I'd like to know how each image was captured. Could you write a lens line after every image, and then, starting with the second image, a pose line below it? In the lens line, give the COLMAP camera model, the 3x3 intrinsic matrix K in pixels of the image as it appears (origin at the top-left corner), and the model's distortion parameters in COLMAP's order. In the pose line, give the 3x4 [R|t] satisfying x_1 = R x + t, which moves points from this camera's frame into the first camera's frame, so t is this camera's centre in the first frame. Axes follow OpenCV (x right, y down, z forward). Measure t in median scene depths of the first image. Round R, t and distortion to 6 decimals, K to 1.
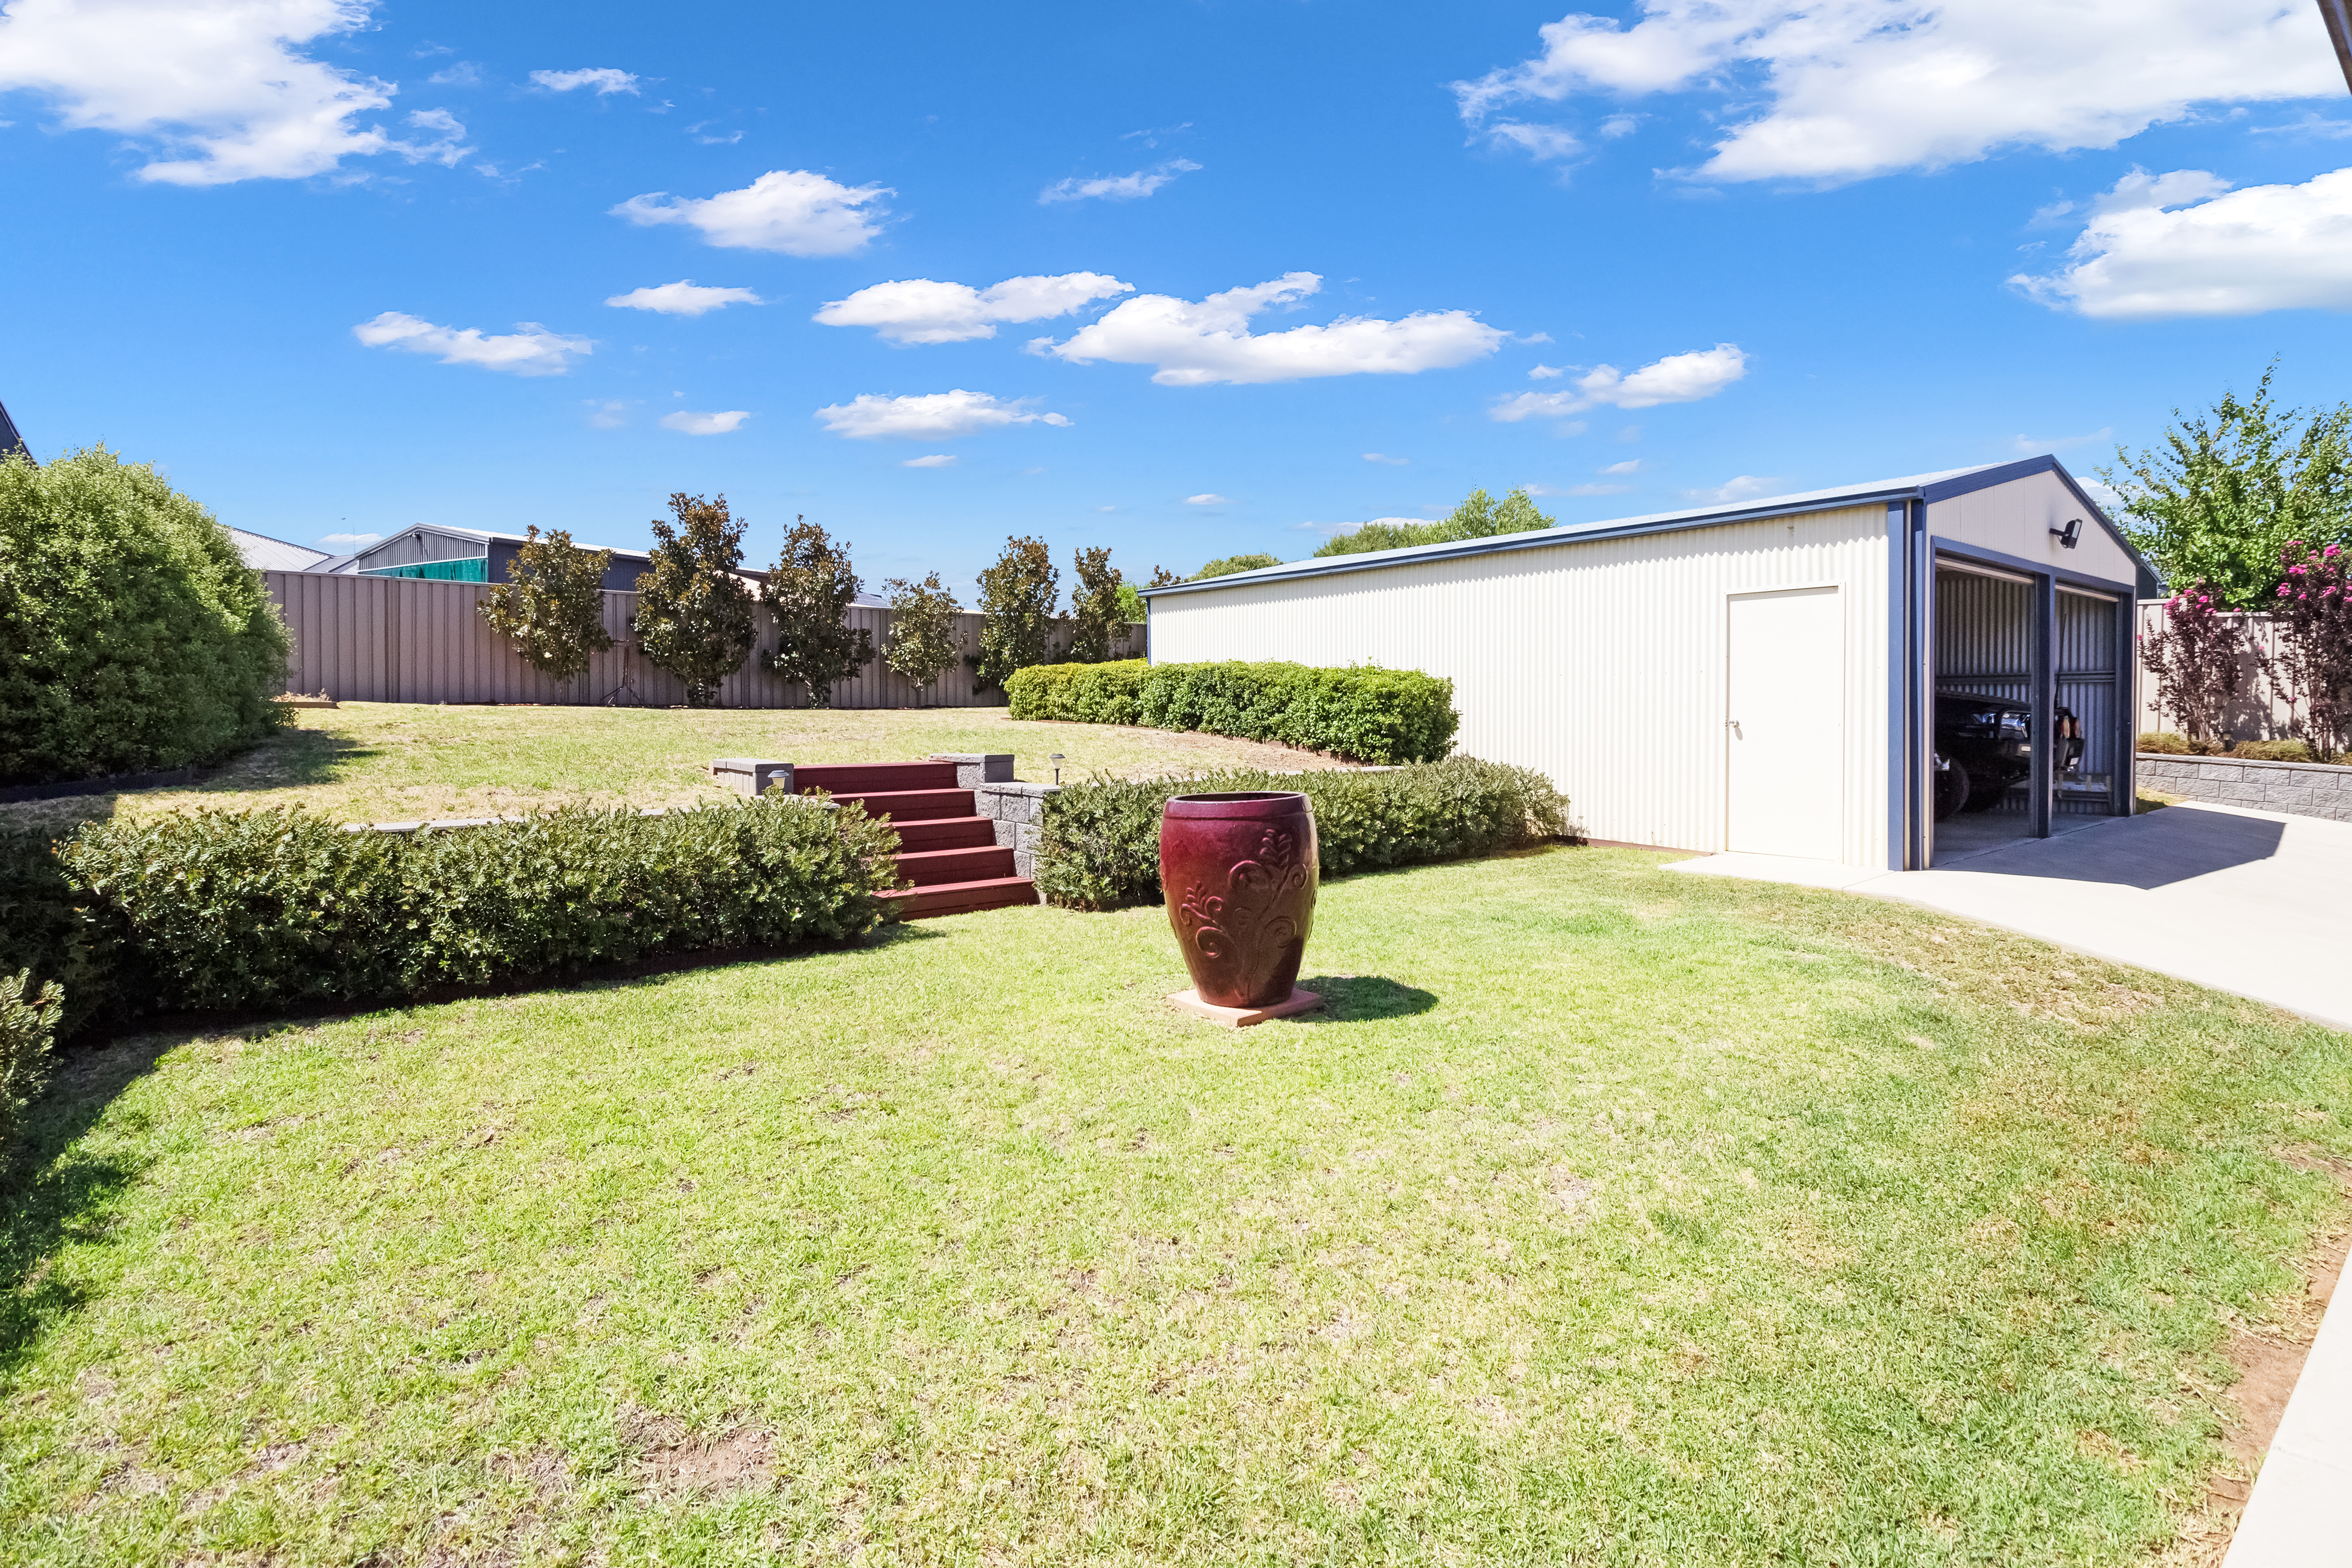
lens RADIAL K [[1126.2, 0, 1173.1], [0, 1126.2, 742.9], [0, 0, 1]] dist [-0.003202, -0.011697]
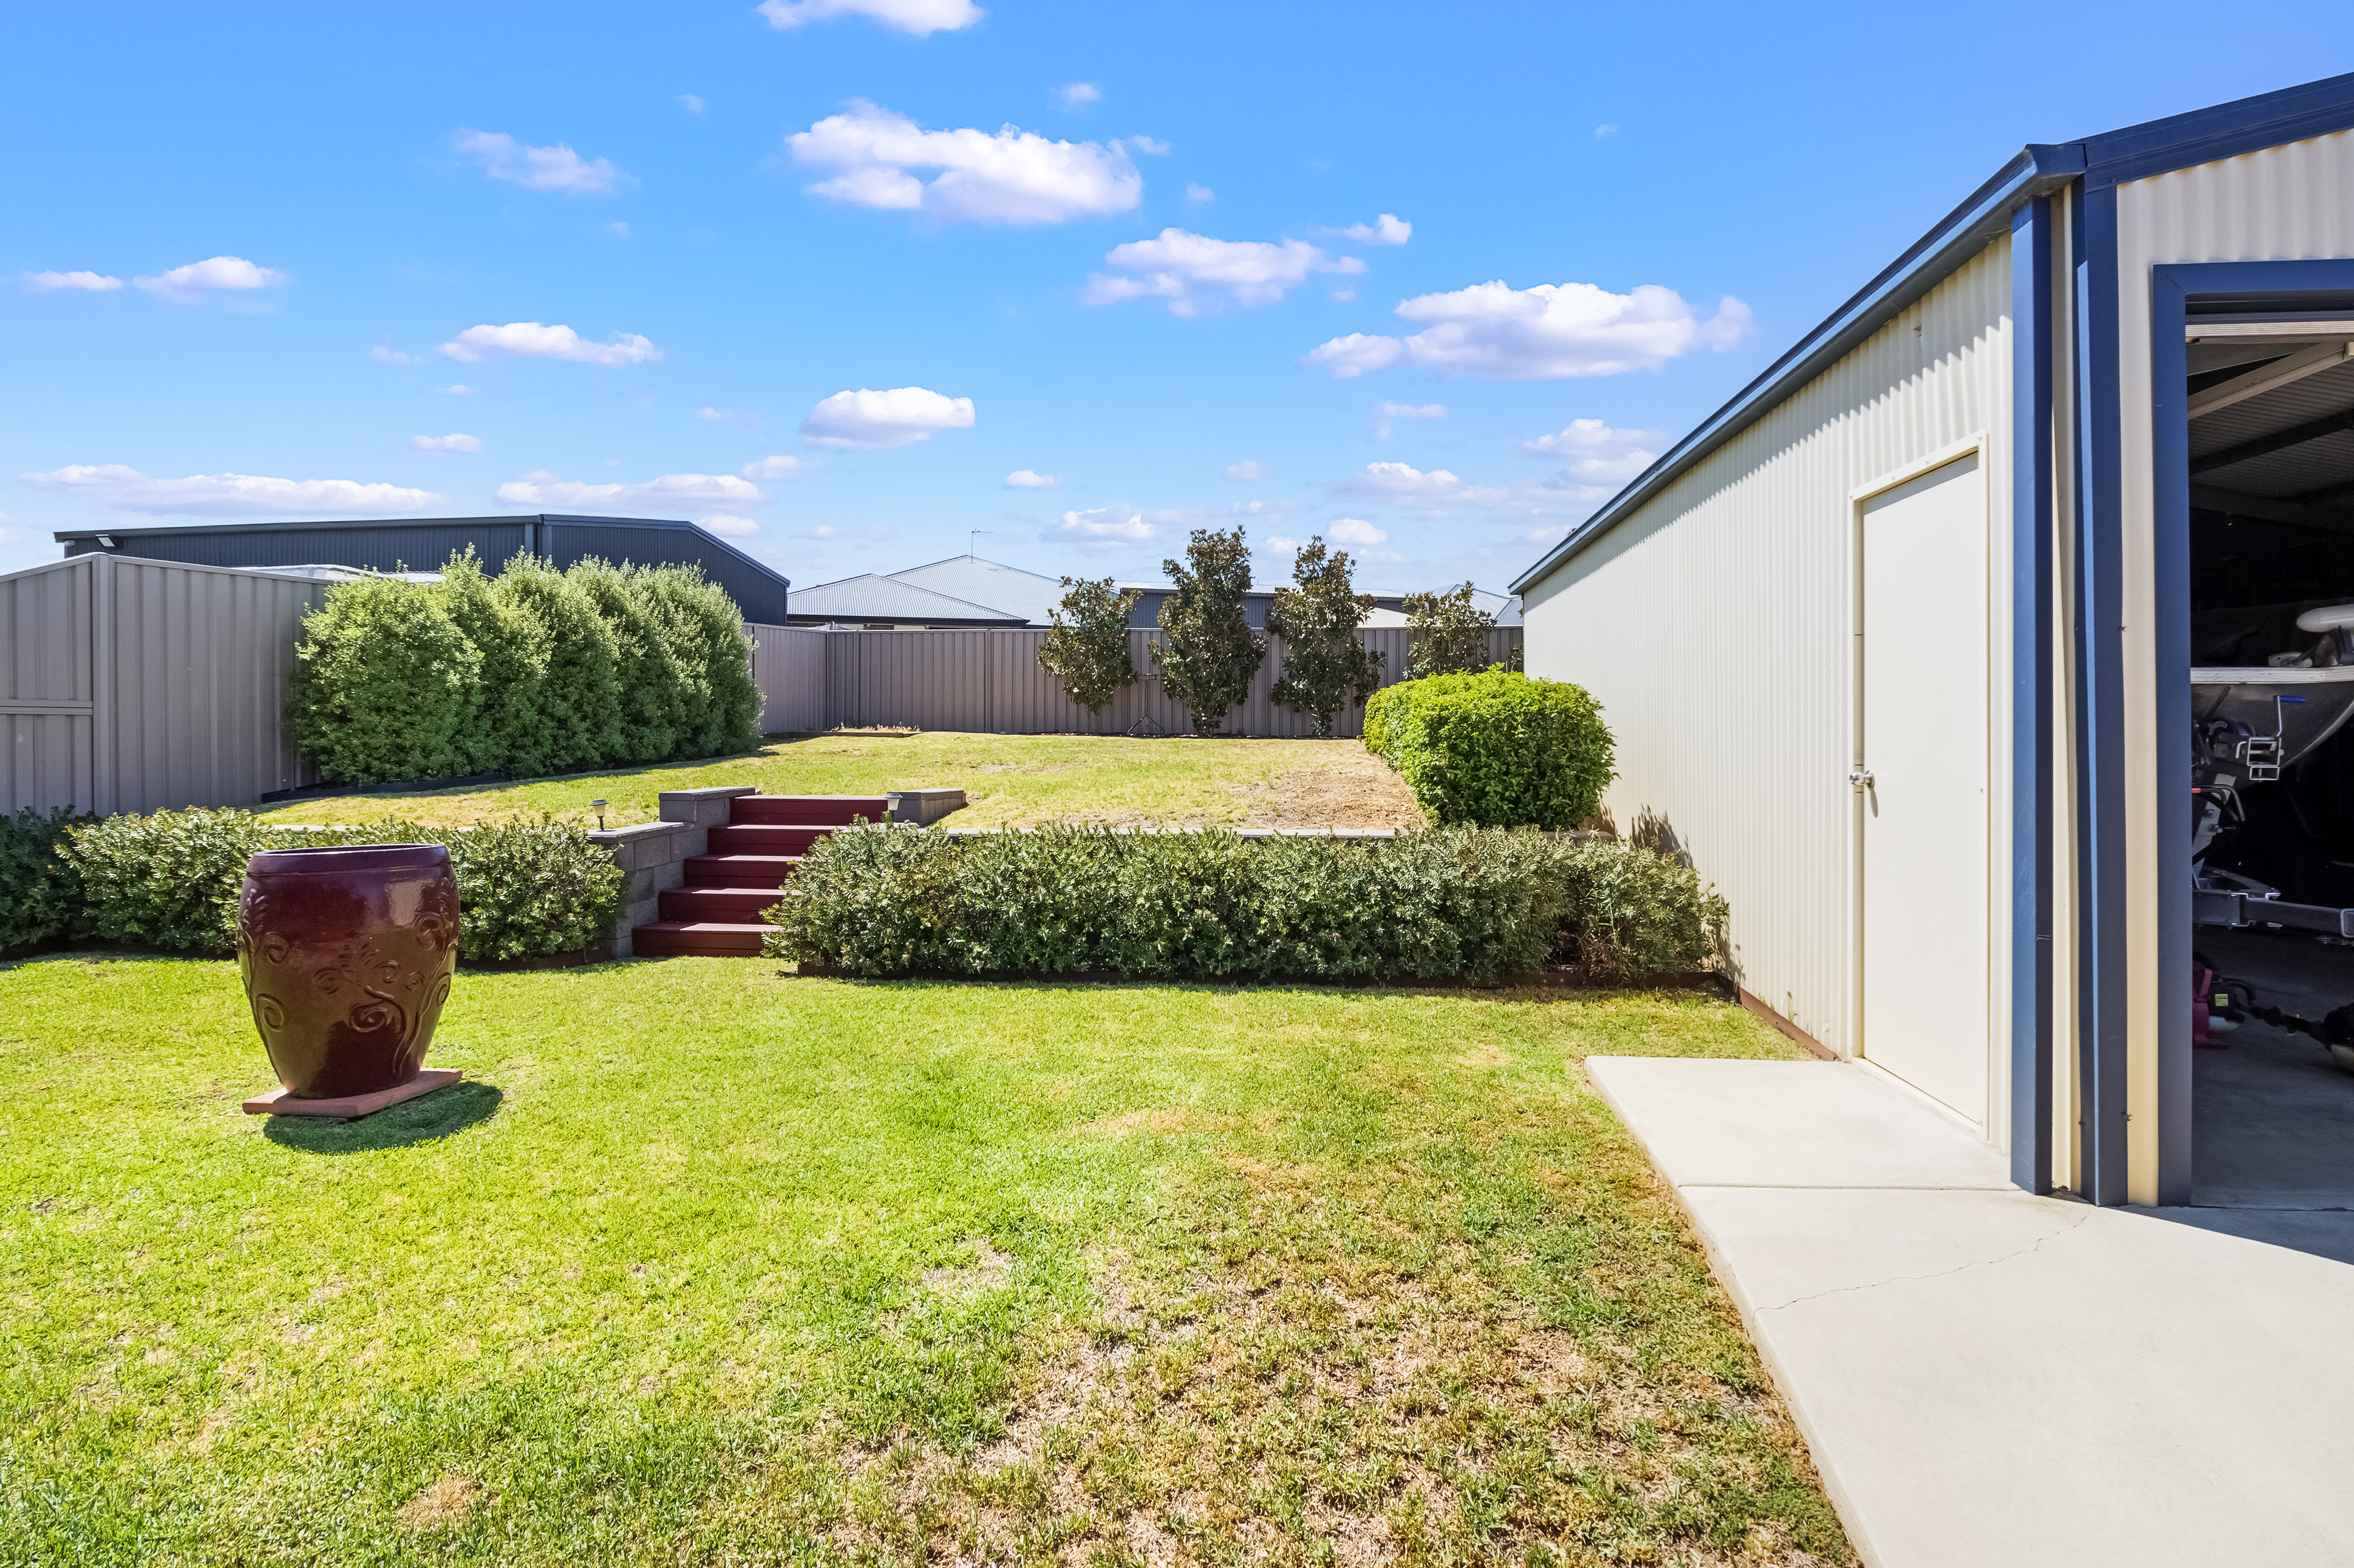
lens RADIAL K [[1176.5, 0, 1178.0], [0, 1176.5, 738.8], [0, 0, 1]] dist [0.000169, 0.000196]
pose [[0.726140, 0.002838, -0.687541, 0.543840], [-0.022555, 0.999552, -0.019695, -0.015812], [0.687176, 0.029809, 0.725879, 0.399445]]
